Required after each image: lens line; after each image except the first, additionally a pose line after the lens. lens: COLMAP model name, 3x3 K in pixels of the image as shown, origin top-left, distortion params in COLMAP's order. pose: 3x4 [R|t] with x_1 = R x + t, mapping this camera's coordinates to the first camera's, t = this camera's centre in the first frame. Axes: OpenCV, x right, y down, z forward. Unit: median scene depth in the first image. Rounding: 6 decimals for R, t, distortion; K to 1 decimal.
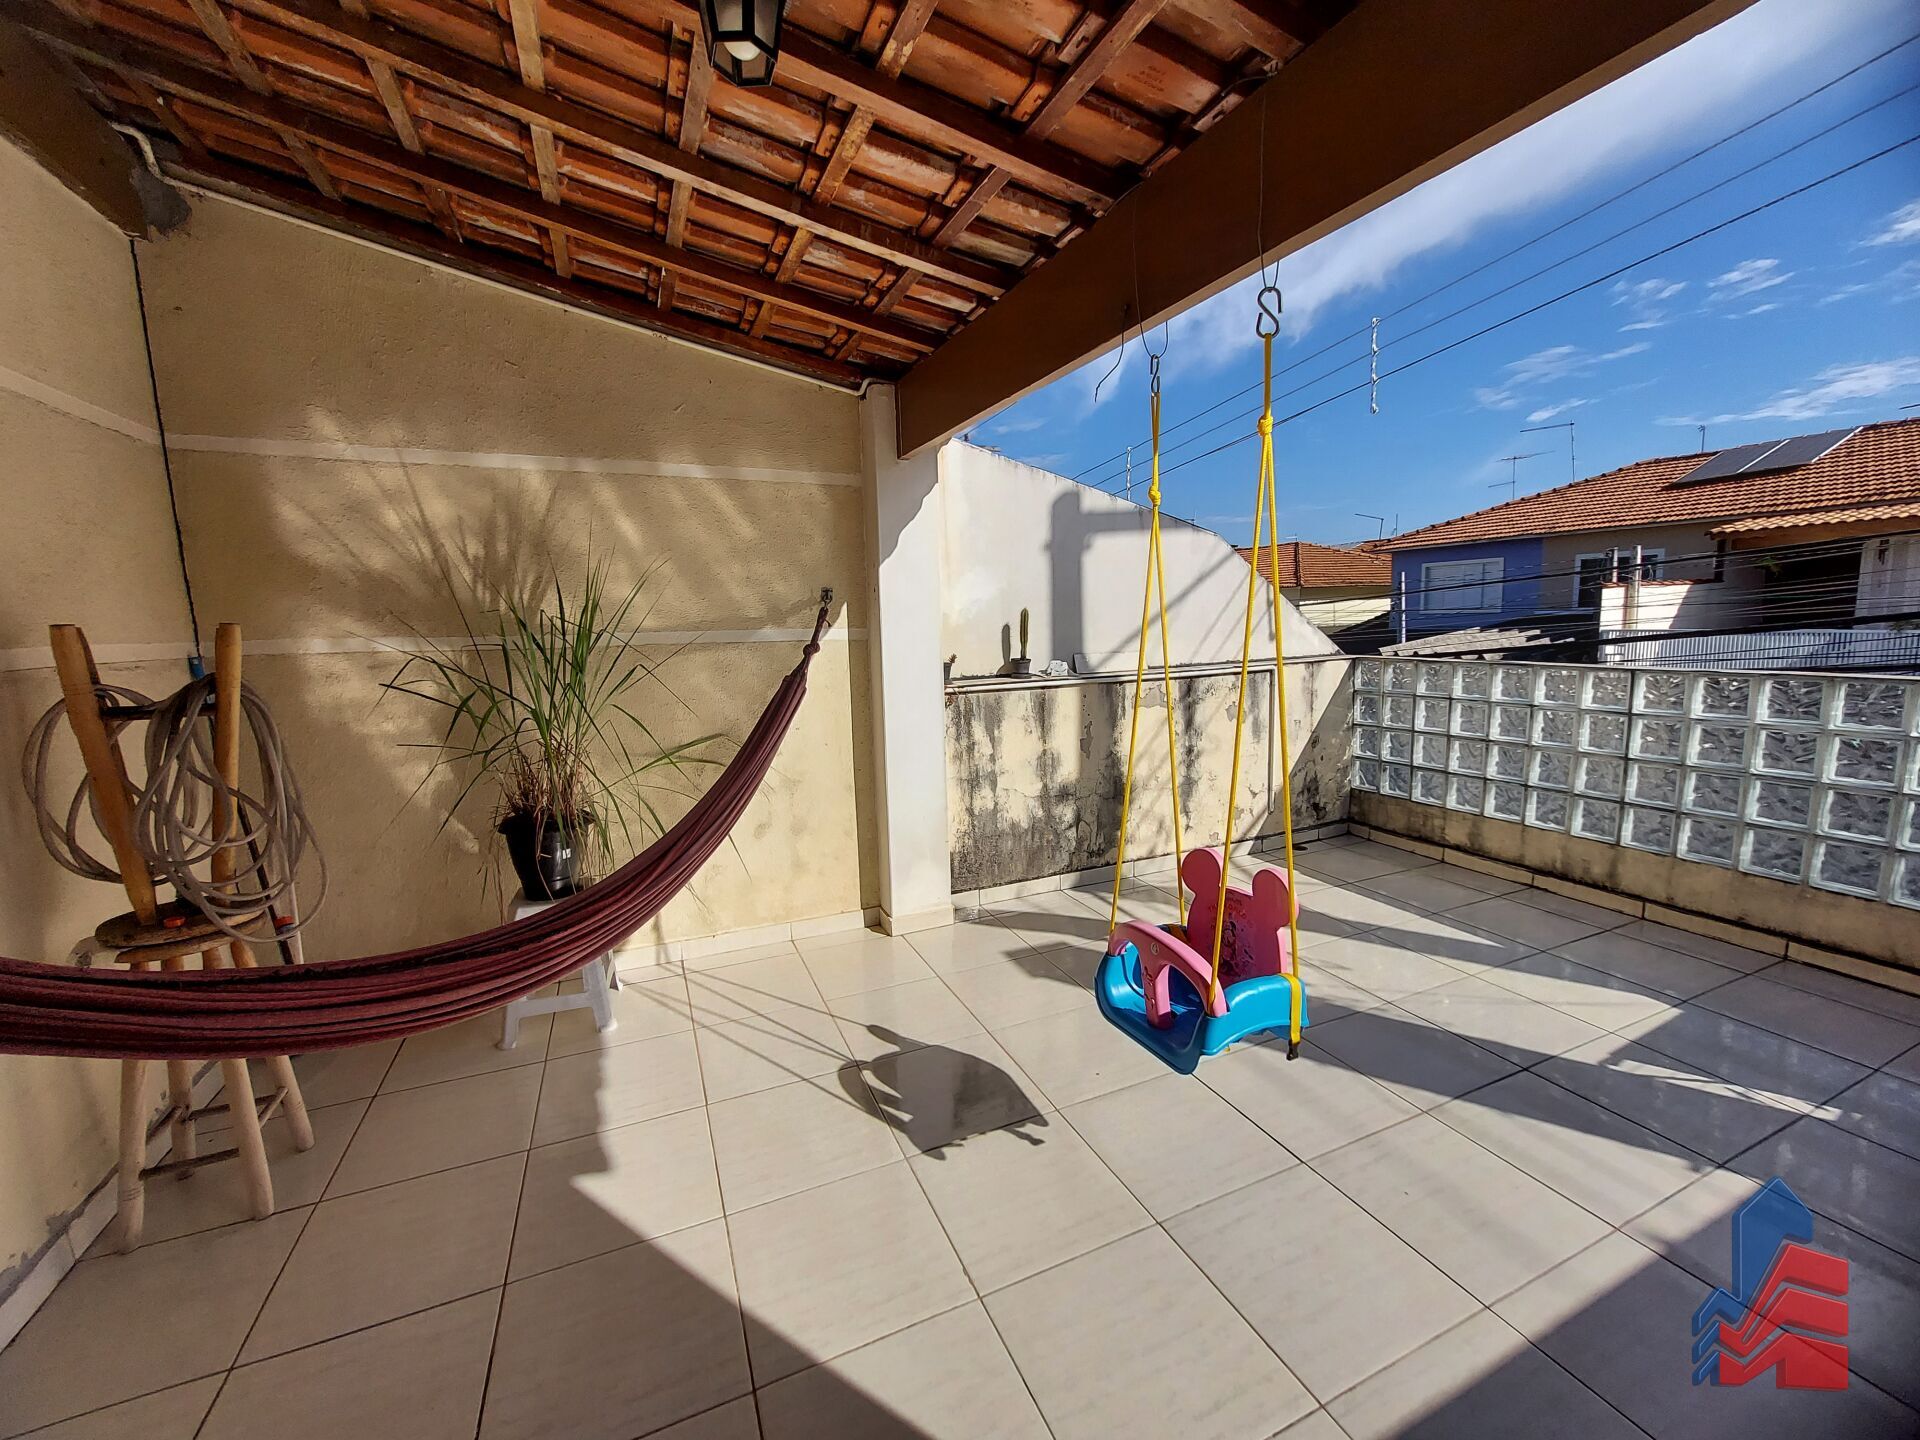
lens RADIAL K [[756.1, 0, 963.5], [0, 756.1, 715.6], [0, 0, 1]] dist [-0.009827, 0.000836]
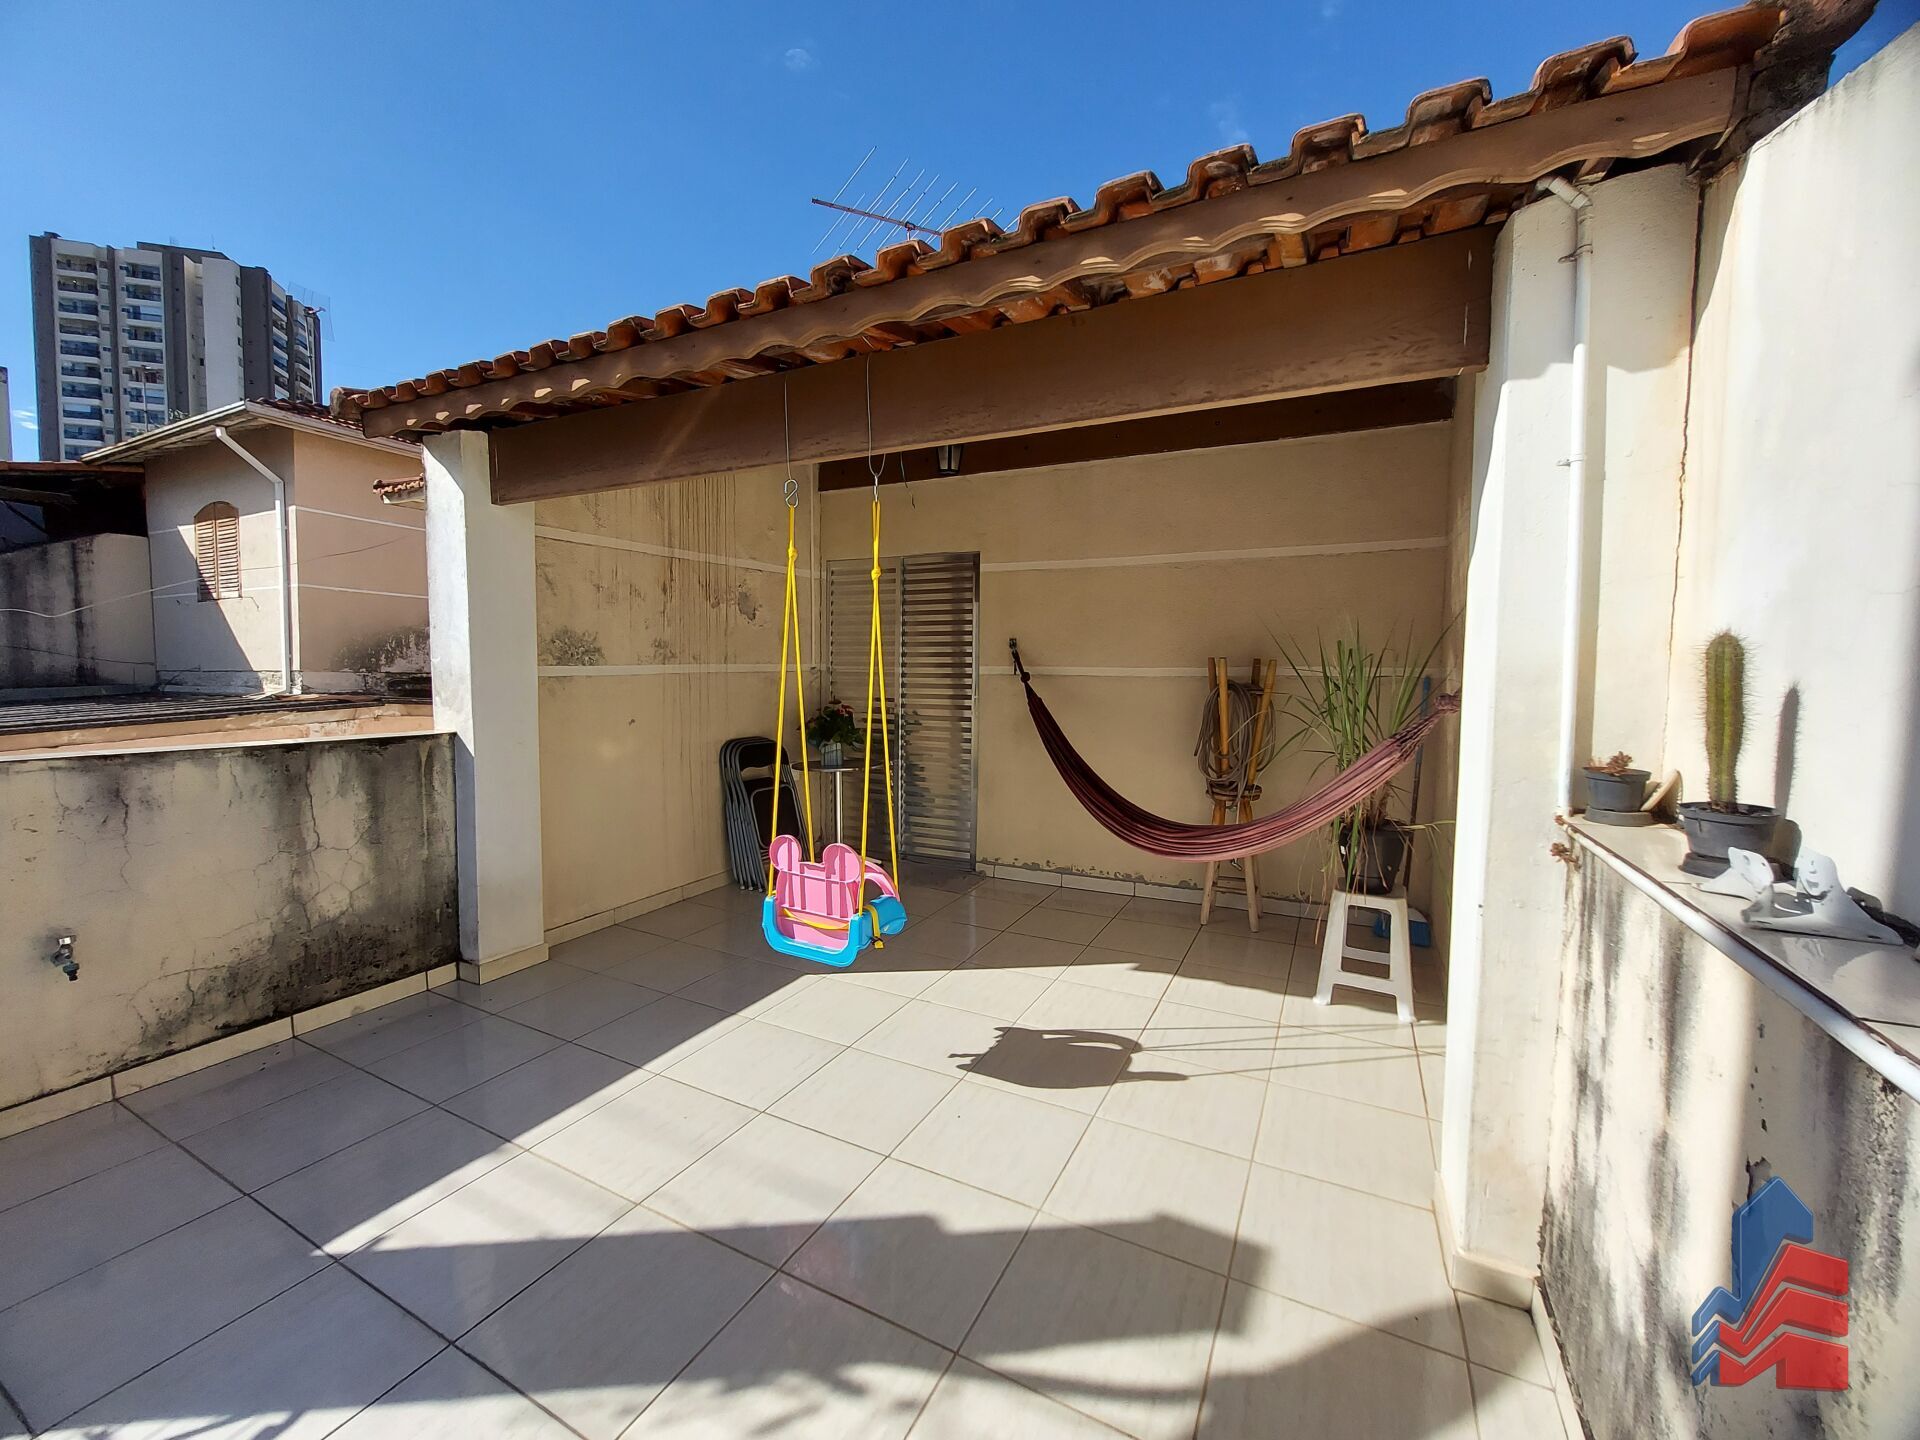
lens RADIAL K [[756.1, 0, 963.5], [0, 756.1, 715.6], [0, 0, 1]] dist [-0.009827, 0.000836]
pose [[-0.777947, 0.061084, -0.625354, 0.842853], [-0.071276, 0.980260, 0.184419, -0.252815], [0.624274, 0.188041, -0.758236, 1.838304]]
